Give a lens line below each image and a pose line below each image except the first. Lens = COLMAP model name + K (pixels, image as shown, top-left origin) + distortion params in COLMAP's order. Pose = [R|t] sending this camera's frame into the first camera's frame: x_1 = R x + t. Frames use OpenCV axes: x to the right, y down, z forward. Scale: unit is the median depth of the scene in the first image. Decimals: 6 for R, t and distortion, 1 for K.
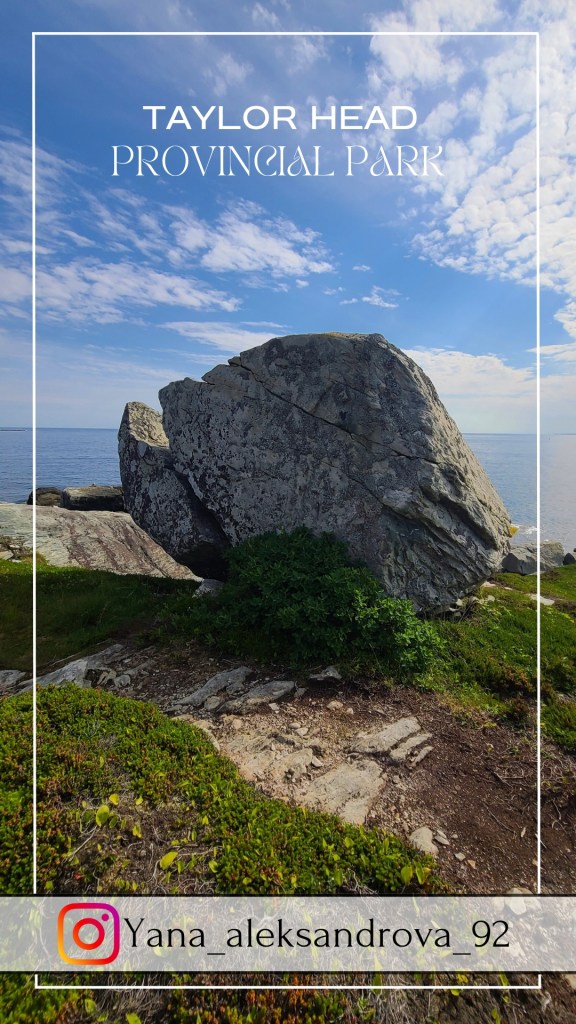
lens RADIAL K [[404.1, 0, 292.7], [0, 404.1, 505.2], [0, 0, 1]] dist [0.001084, 0.000136]
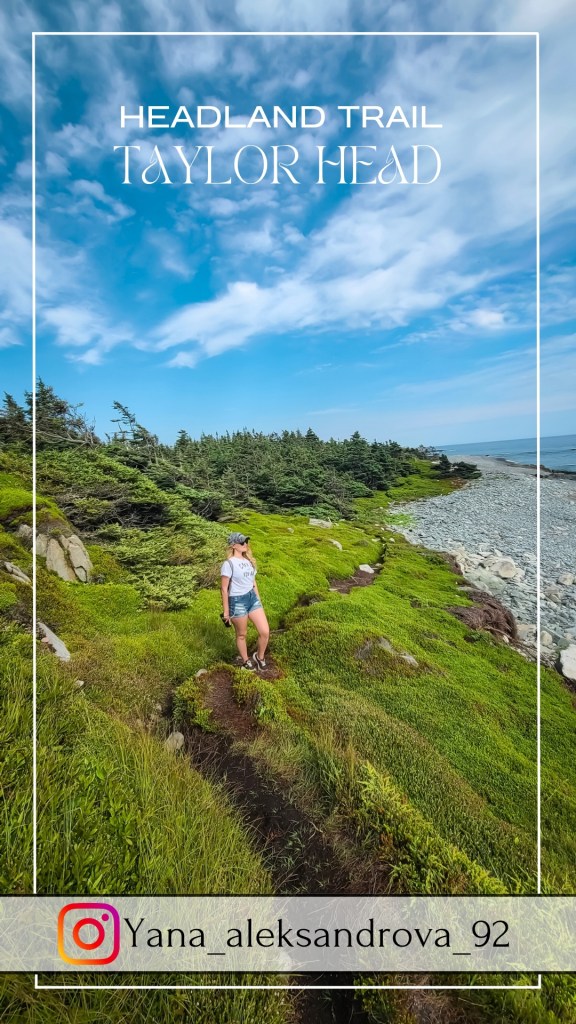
lens RADIAL K [[404.1, 0, 292.7], [0, 404.1, 505.2], [0, 0, 1]] dist [0.001084, 0.000136]
pose [[0.999988, 0.002798, 0.003940, 0.702404], [-0.002797, 0.999996, -0.000191, 0.001167], [-0.003941, 0.000180, 0.999992, 0.000430]]
